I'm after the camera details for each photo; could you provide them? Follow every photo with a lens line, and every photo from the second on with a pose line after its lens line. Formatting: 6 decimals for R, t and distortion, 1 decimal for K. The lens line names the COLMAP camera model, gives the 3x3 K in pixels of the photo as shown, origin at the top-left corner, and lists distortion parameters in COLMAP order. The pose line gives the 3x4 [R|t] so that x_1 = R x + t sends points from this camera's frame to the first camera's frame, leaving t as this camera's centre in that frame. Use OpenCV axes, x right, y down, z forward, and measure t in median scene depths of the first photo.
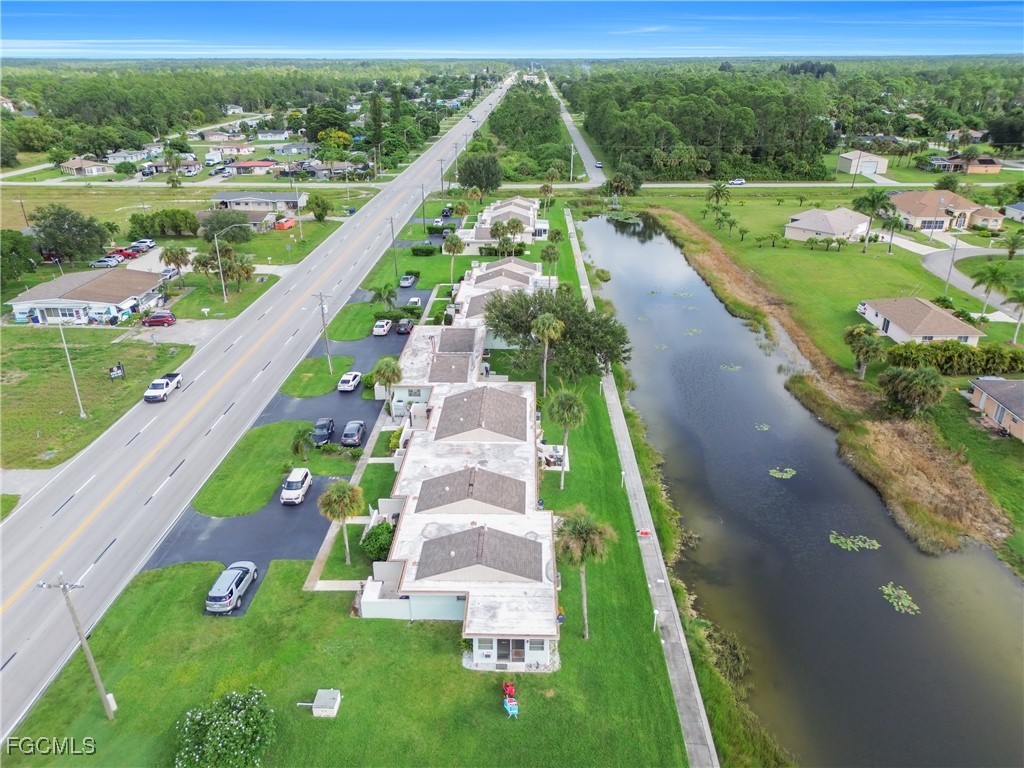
lens RADIAL K [[715.7, 0, 511.0], [0, 715.7, 385.8], [0, 0, 1]] dist [0.069135, -0.072730]
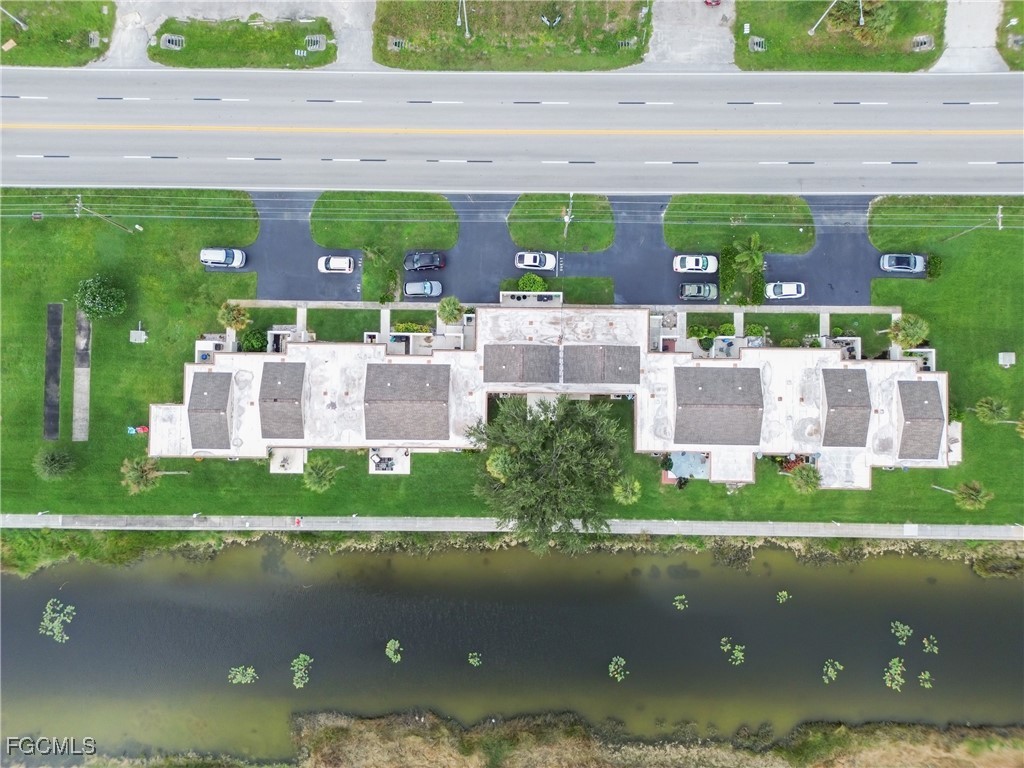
lens RADIAL K [[715.7, 0, 511.0], [0, 715.7, 385.8], [0, 0, 1]] dist [0.069135, -0.072730]
pose [[0.014882, 0.999336, -0.033257, -0.017638], [-0.403418, 0.036434, 0.914290, -0.798879], [0.914895, -0.000190, 0.403692, 0.511449]]
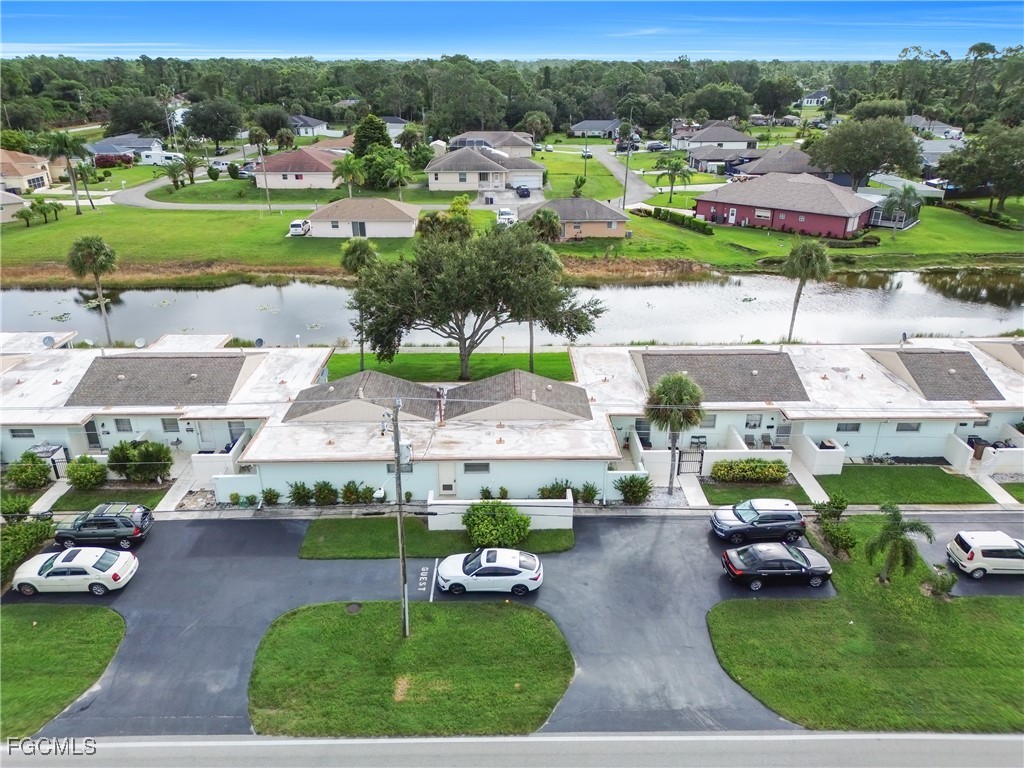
lens RADIAL K [[715.7, 0, 511.0], [0, 715.7, 385.8], [0, 0, 1]] dist [0.069135, -0.072730]
pose [[-0.039306, -0.407144, 0.912518, -0.479003], [0.415539, 0.823851, 0.385482, -0.207710], [-0.908726, 0.394338, 0.136802, 0.805758]]
